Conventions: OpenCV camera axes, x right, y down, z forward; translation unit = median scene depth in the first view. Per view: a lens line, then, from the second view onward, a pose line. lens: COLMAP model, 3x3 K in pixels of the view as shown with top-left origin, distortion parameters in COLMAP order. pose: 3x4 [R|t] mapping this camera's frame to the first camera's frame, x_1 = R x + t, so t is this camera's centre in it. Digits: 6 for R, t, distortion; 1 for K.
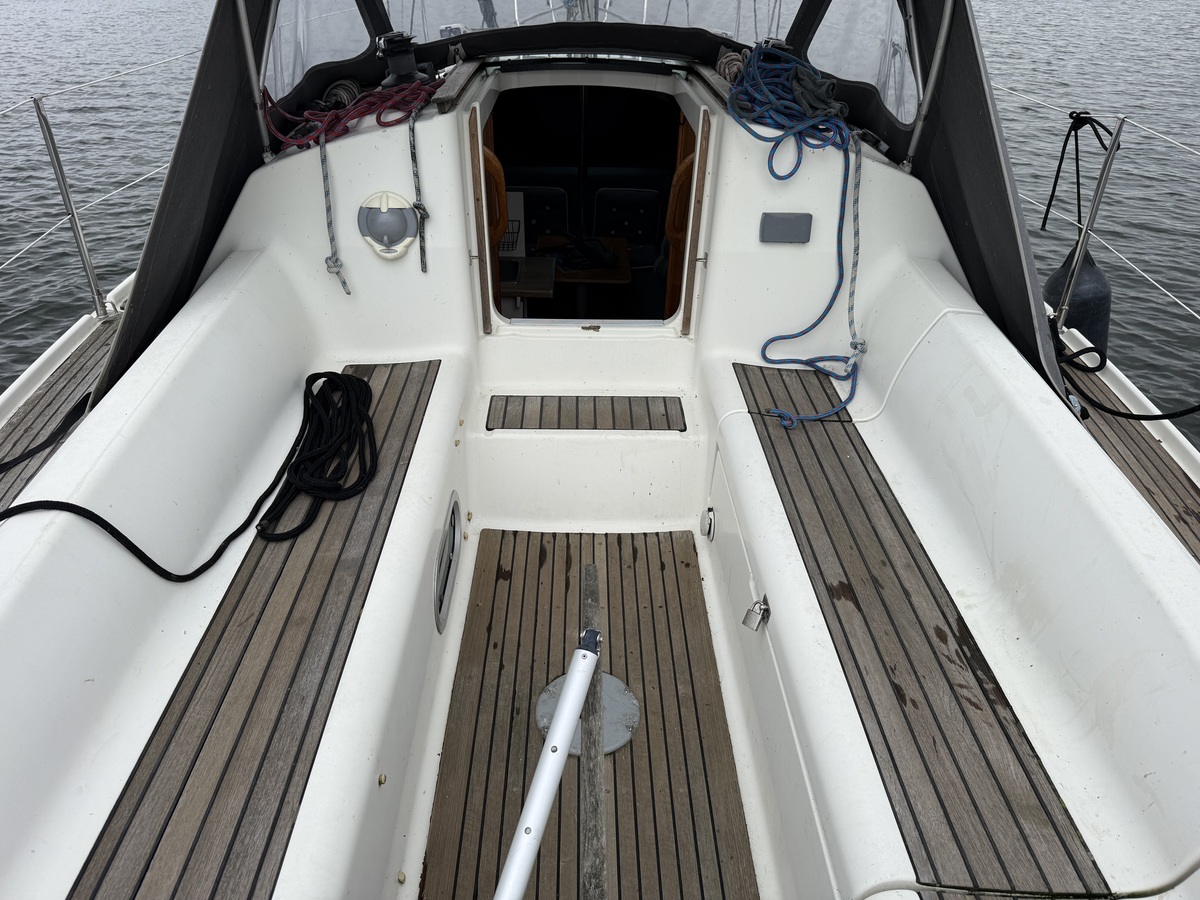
lens RADIAL K [[854.2, 0, 590.8], [0, 854.2, 450.0], [0, 0, 1]] dist [0.138115, -0.224648]
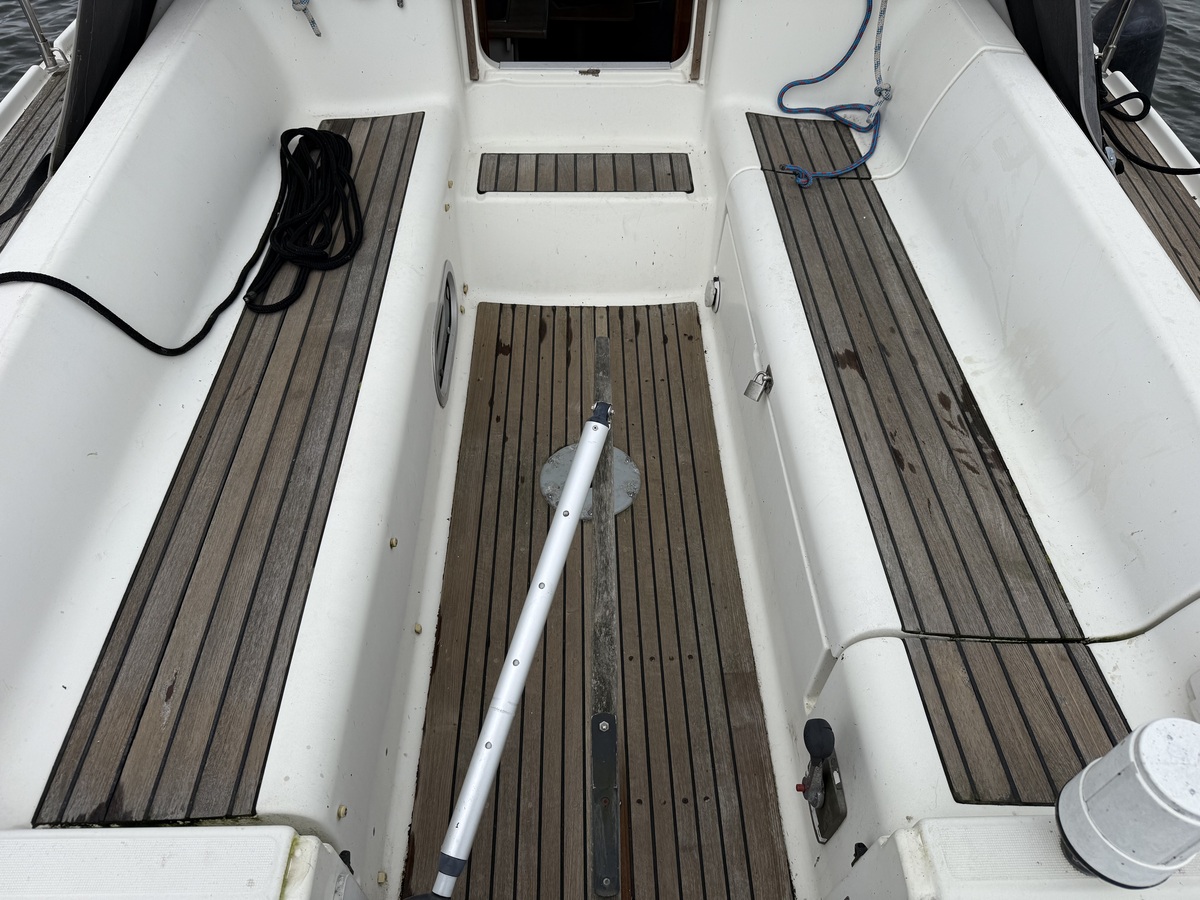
lens RADIAL K [[840.3, 0, 594.3], [0, 840.3, 466.7], [0, 0, 1]] dist [0.114779, -0.209293]
pose [[0.999954, -0.009531, 0.001042, 0.000333], [0.008868, 0.960744, 0.277295, 0.007528], [-0.003644, -0.277273, 0.960784, 0.031897]]
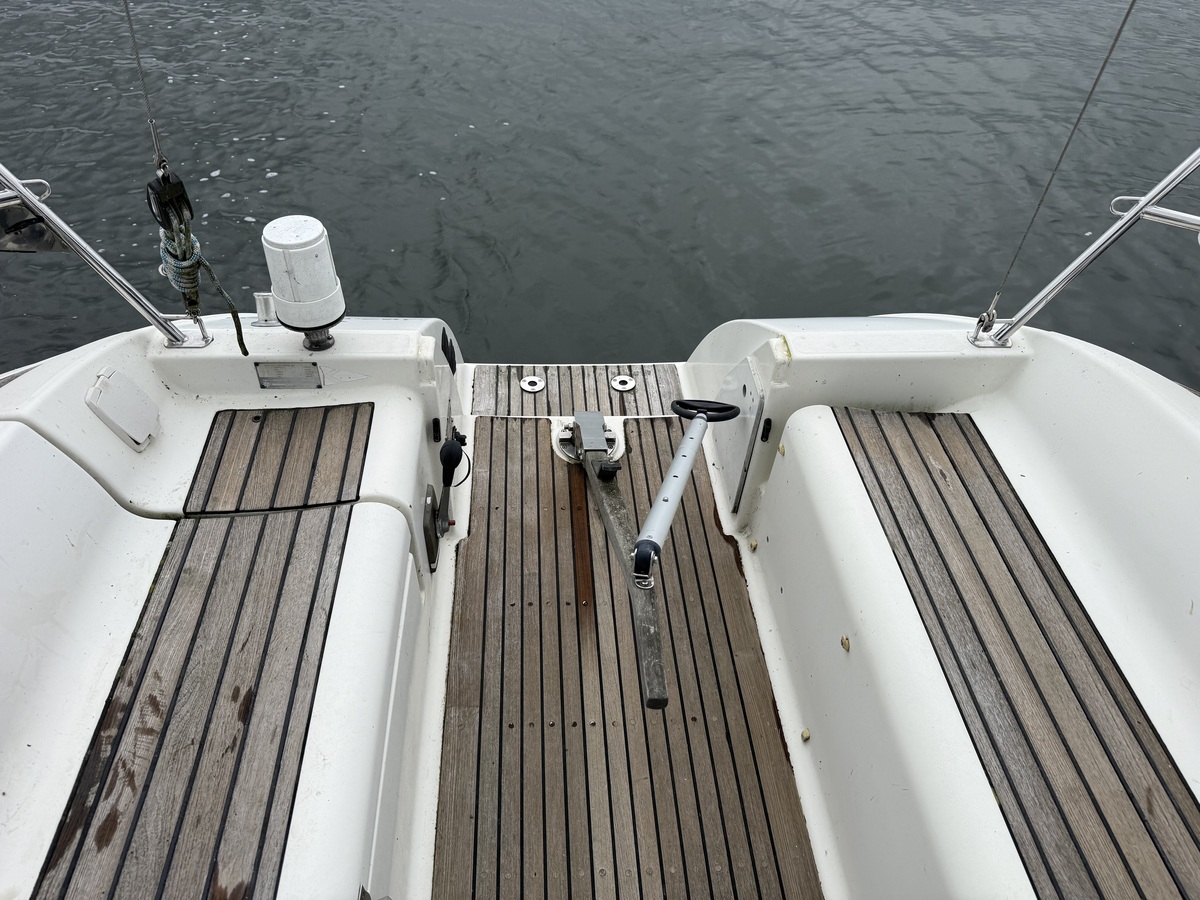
lens RADIAL K [[835.0, 0, 600.0], [0, 835.0, 450.0], [0, 0, 1]] dist [0.059719, -0.089131]
pose [[-0.995968, -0.013200, -0.088727, 0.071248], [-0.089185, 0.251969, 0.963617, -0.332871], [0.009637, 0.967645, -0.252130, 0.617211]]
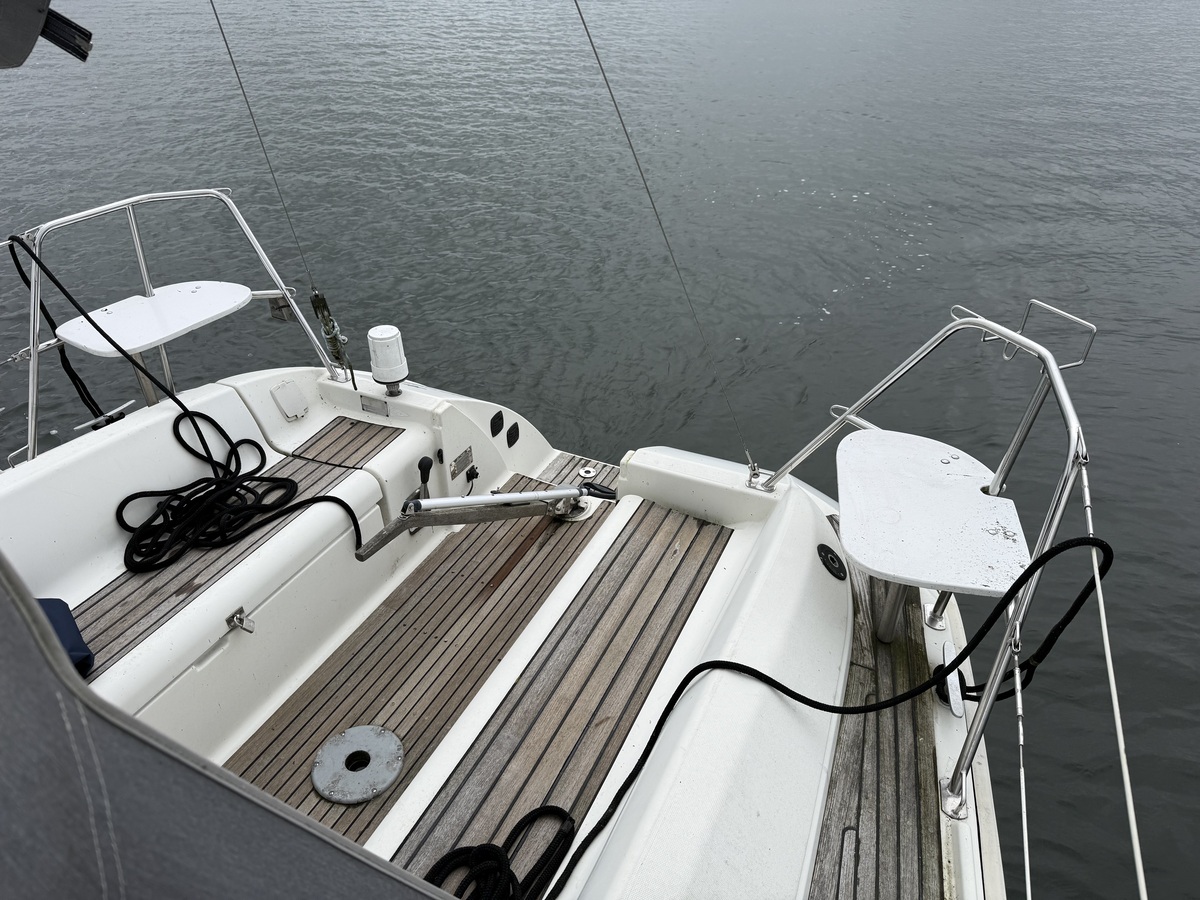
lens RADIAL K [[834.1, 0, 600.0], [0, 834.1, 450.0], [0, 0, 1]] dist [0.133637, -0.206348]
pose [[-0.901706, -0.257551, 0.347266, -0.480514], [0.211700, 0.437318, 0.874034, -0.666363], [-0.376974, 0.861639, -0.339808, 0.740803]]
